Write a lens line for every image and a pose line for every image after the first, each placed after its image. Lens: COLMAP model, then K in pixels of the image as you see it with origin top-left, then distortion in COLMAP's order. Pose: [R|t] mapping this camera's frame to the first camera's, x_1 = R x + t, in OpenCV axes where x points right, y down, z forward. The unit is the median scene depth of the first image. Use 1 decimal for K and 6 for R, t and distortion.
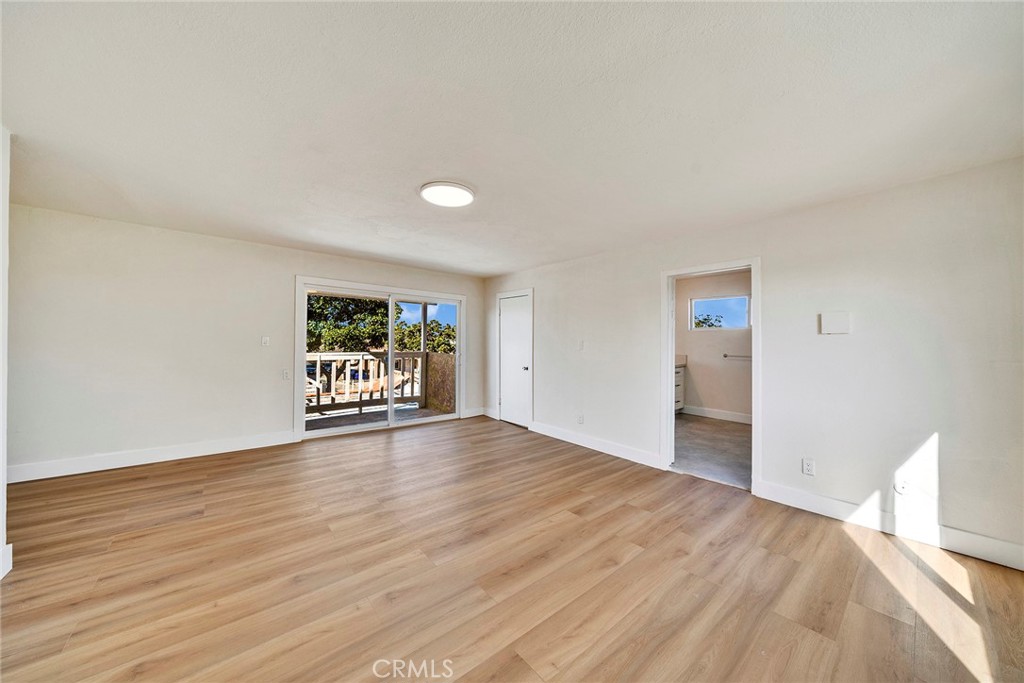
lens RADIAL K [[343.8, 0, 511.2], [0, 343.8, 340.5], [0, 0, 1]] dist [-0.002543, -0.000121]
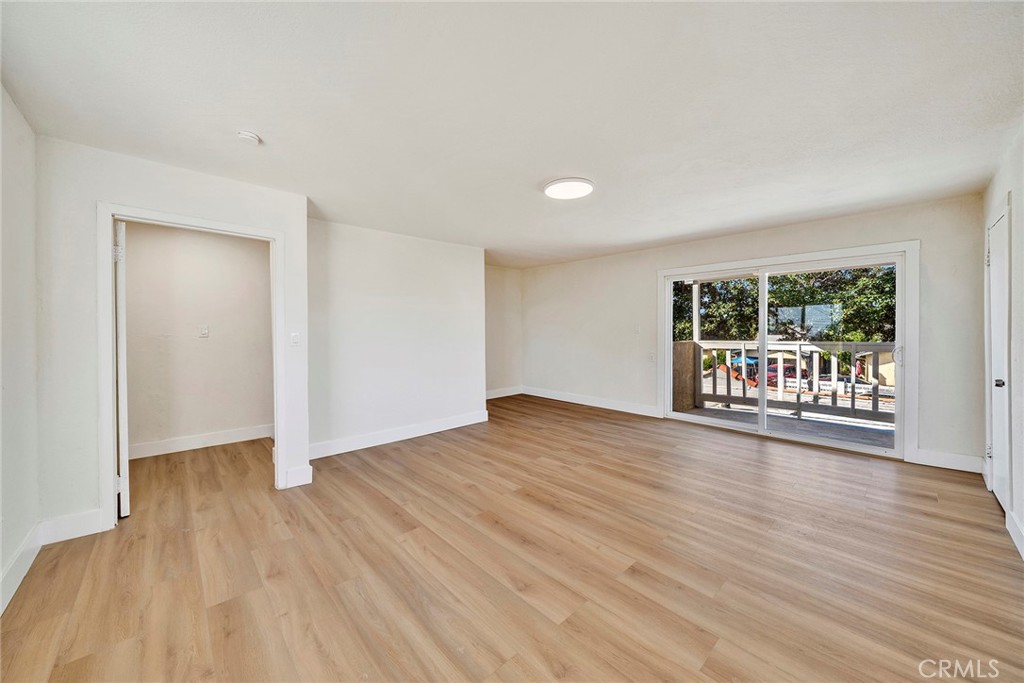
lens RADIAL K [[369.5, 0, 511.6], [0, 369.5, 338.6], [0, 0, 1]] dist [-0.003934, -0.000210]
pose [[0.066406, 0.009031, -0.997752, 0.924170], [0.013130, 0.999865, 0.009924, 0.025520], [0.997706, -0.013760, 0.066279, 0.721513]]
